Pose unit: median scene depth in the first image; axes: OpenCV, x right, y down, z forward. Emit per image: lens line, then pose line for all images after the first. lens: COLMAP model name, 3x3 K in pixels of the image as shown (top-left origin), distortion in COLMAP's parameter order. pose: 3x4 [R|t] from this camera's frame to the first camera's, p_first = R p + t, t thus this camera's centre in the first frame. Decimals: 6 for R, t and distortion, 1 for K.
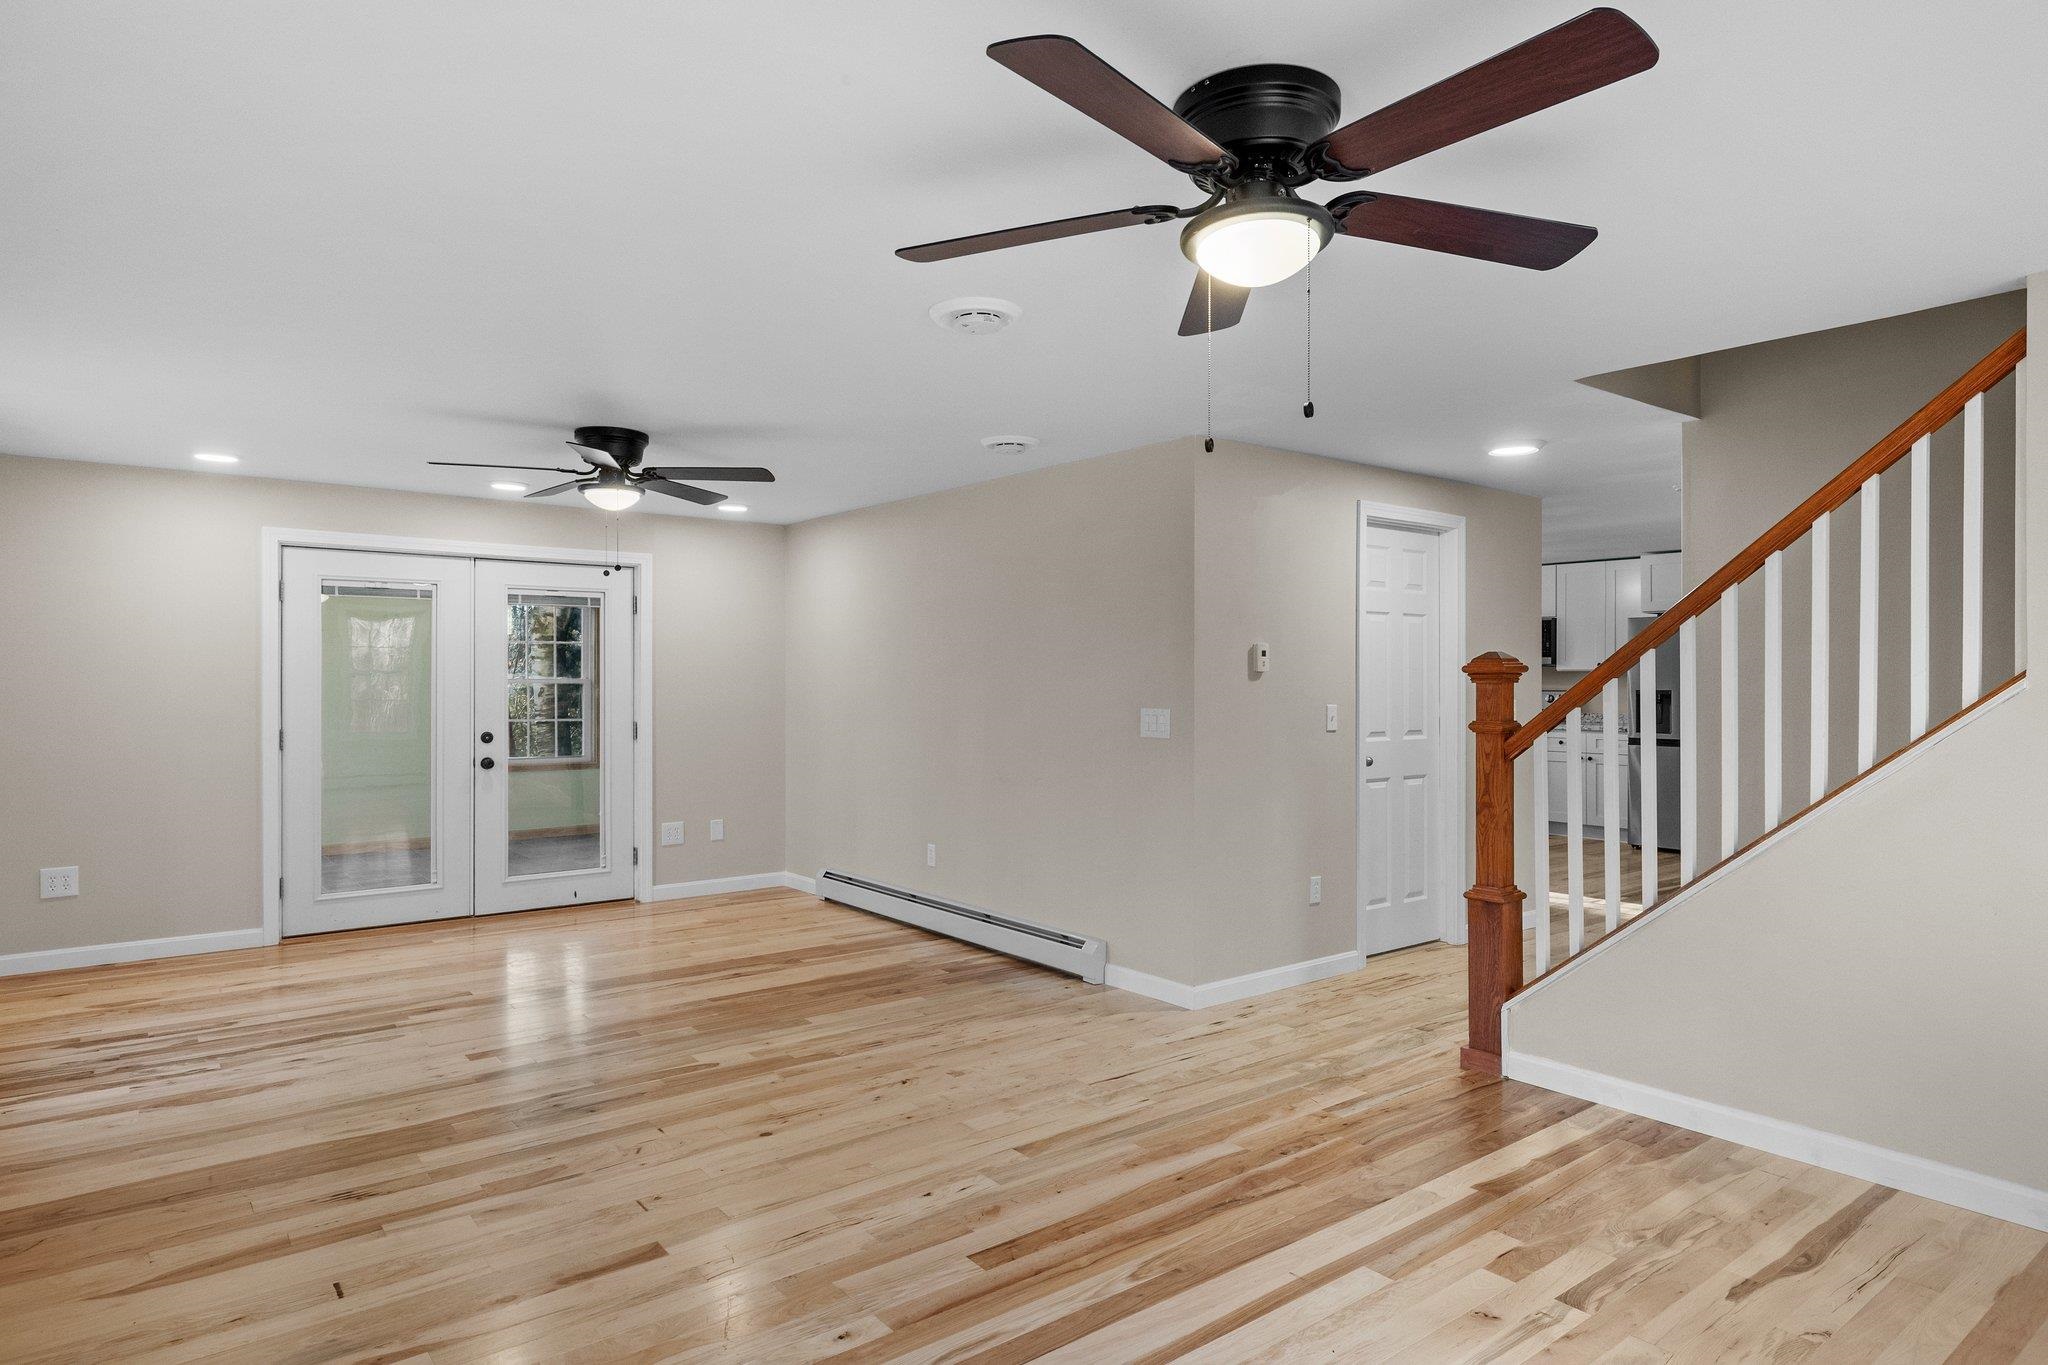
lens RADIAL K [[1181.2, 0, 1024.2], [0, 1181.2, 681.3], [0, 0, 1]] dist [-0.000302, -0.000264]
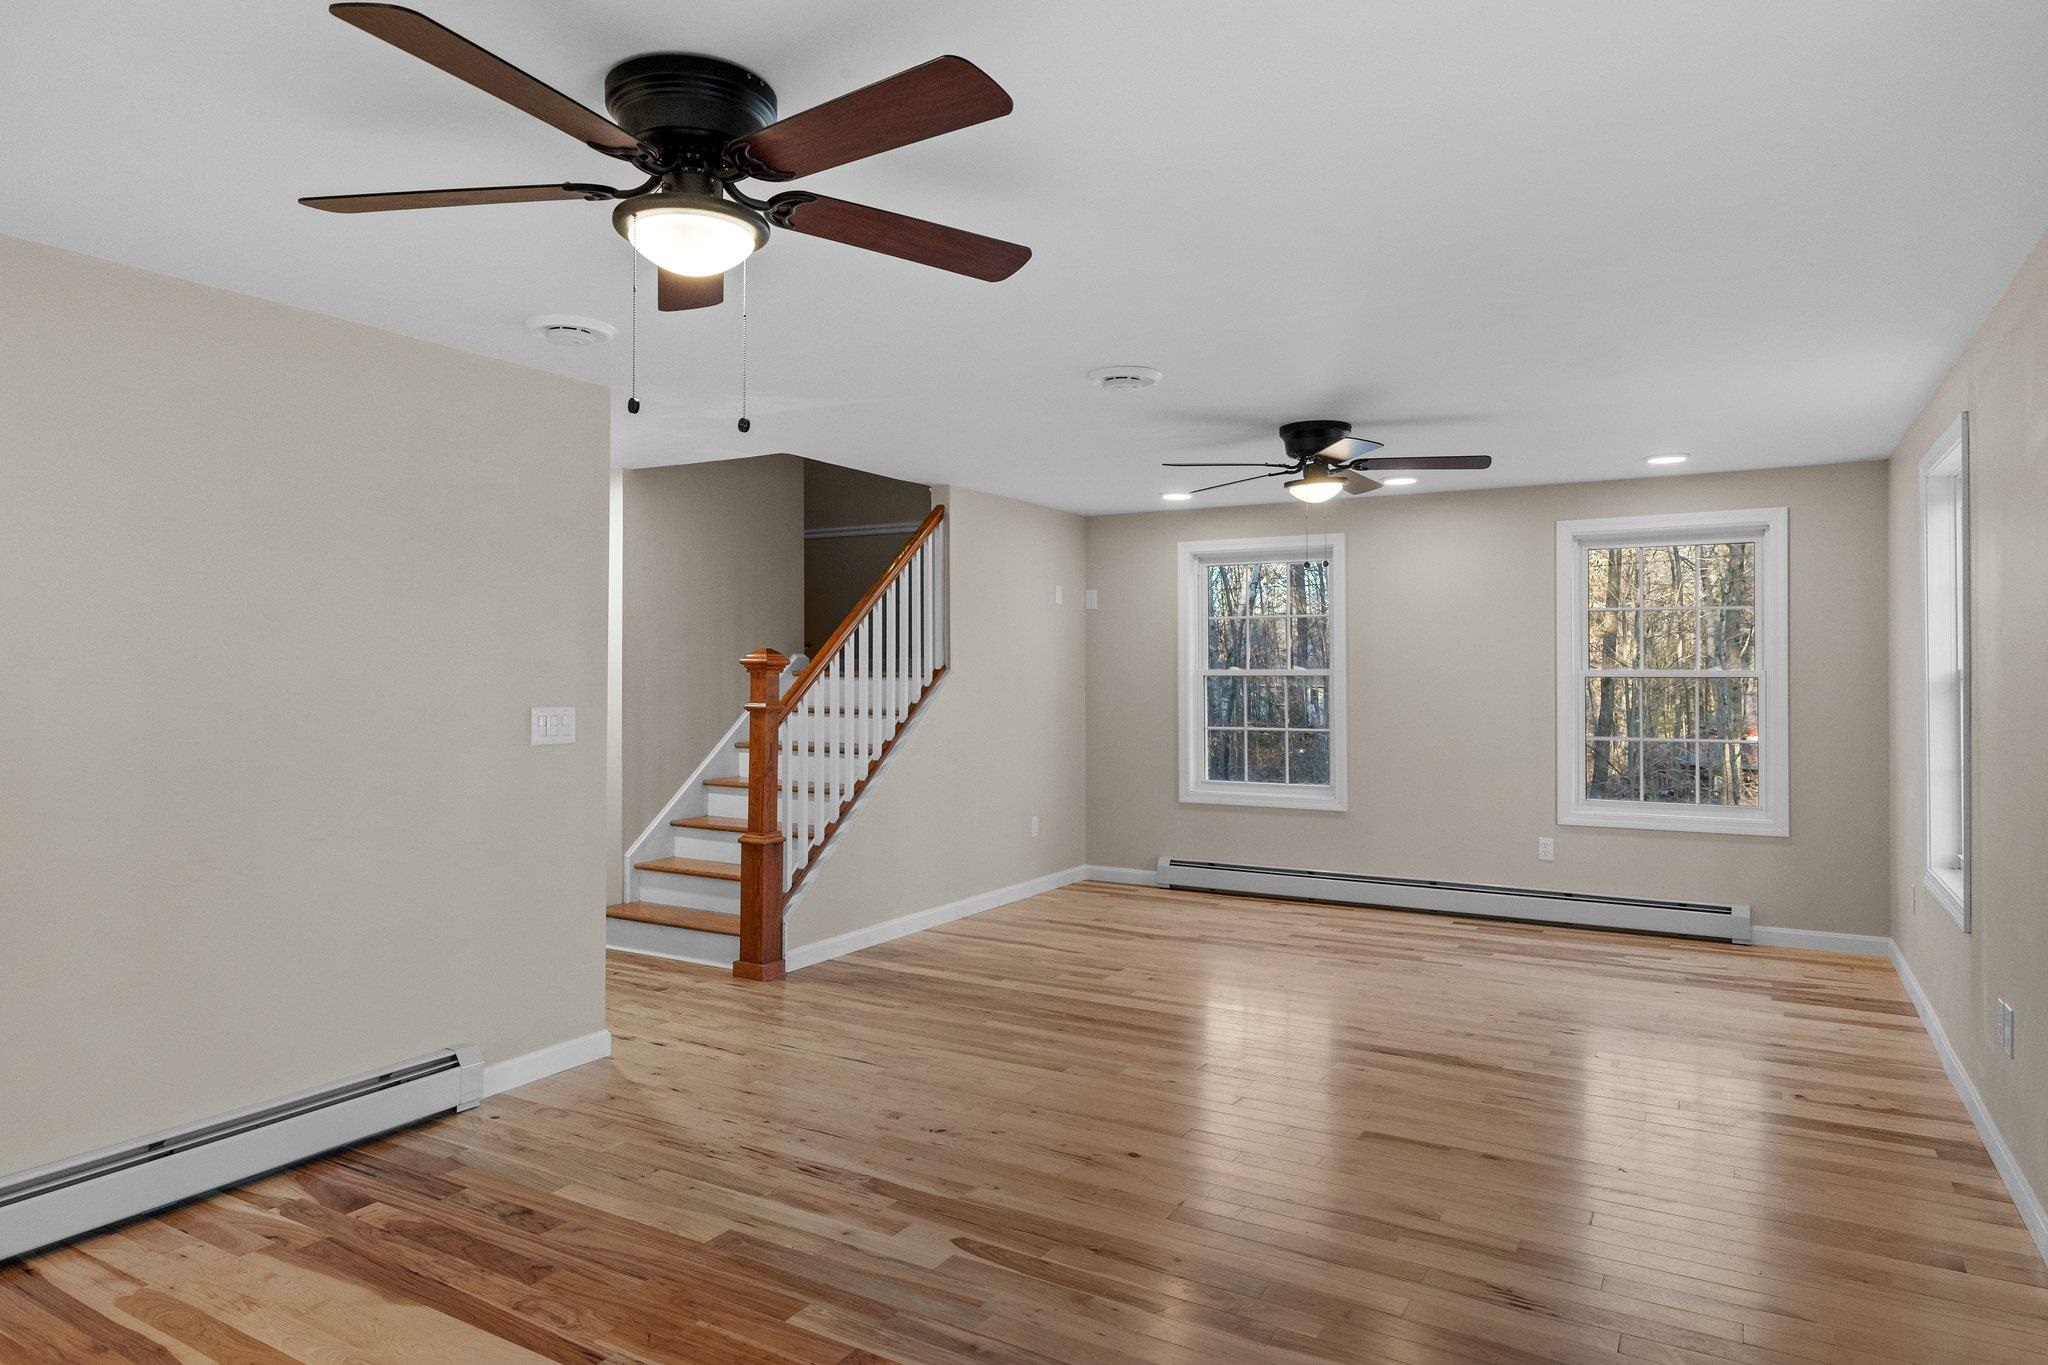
lens RADIAL K [[1232.5, 0, 1023.9], [0, 1232.5, 673.8], [0, 0, 1]] dist [0.001631, 0.000146]
pose [[-0.369542, -0.006717, 0.929190, -0.927659], [-0.001544, 0.999977, 0.006615, -0.005388], [-0.929213, 0.001010, -0.369544, 1.222289]]
